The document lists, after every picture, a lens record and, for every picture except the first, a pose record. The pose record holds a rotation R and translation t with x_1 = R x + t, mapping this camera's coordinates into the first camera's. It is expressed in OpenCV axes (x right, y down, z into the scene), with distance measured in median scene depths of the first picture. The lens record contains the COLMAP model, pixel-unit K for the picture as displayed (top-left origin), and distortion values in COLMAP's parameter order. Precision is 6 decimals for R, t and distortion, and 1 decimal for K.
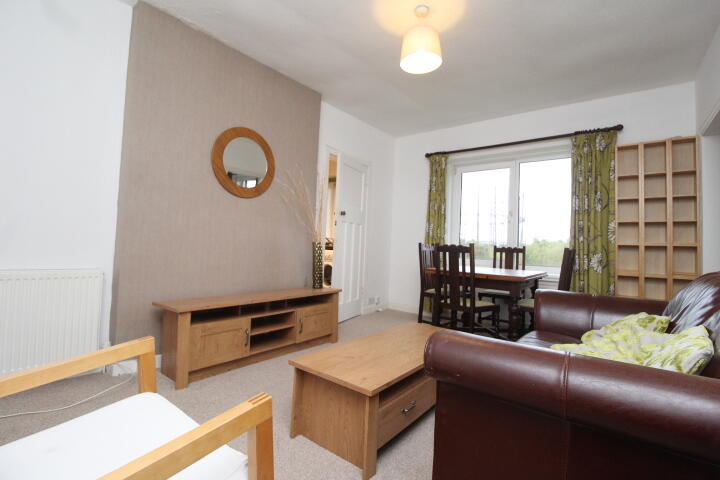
lens RADIAL K [[336.6, 0, 360.9], [0, 336.6, 232.0], [0, 0, 1]] dist [0.016516, -0.020525]
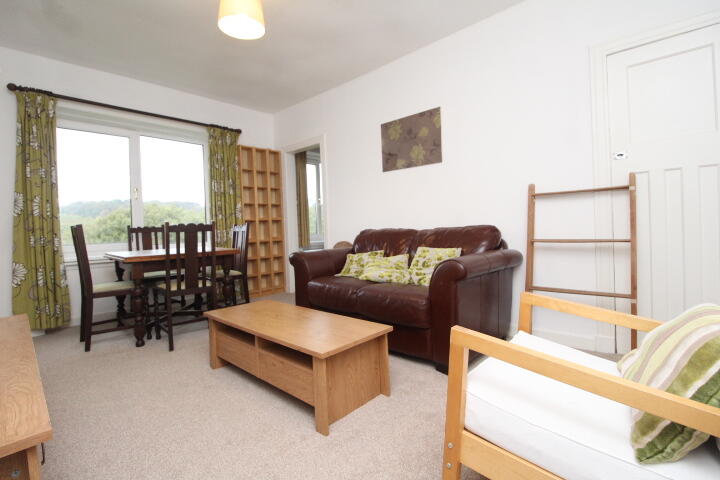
lens RADIAL K [[336.6, 0, 360.9], [0, 336.6, 232.0], [0, 0, 1]] dist [0.016516, -0.020525]
pose [[0.079424, -0.057192, 0.995199, -0.501644], [-0.004251, 0.998324, 0.057711, 0.004672], [-0.996832, -0.008814, 0.079048, 0.394413]]
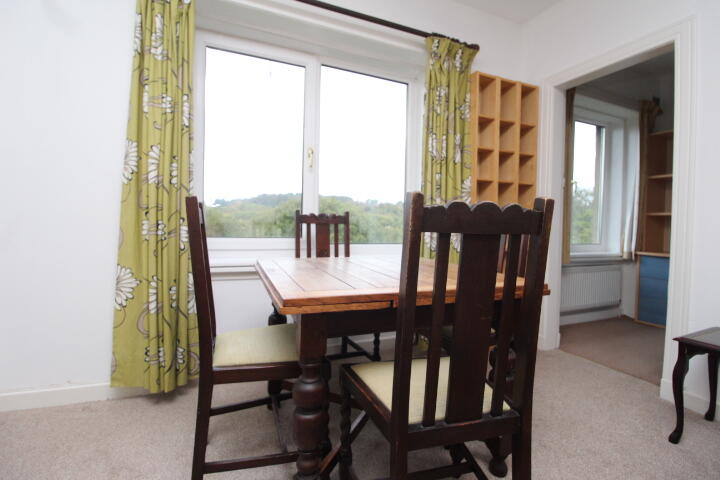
lens RADIAL K [[336.6, 0, 360.9], [0, 336.6, 232.0], [0, 0, 1]] dist [0.016516, -0.020525]
pose [[0.478710, -0.048579, 0.876628, -0.003914], [-0.040400, 0.996192, 0.077266, 0.034949], [-0.877043, -0.072404, 0.474924, 0.796457]]
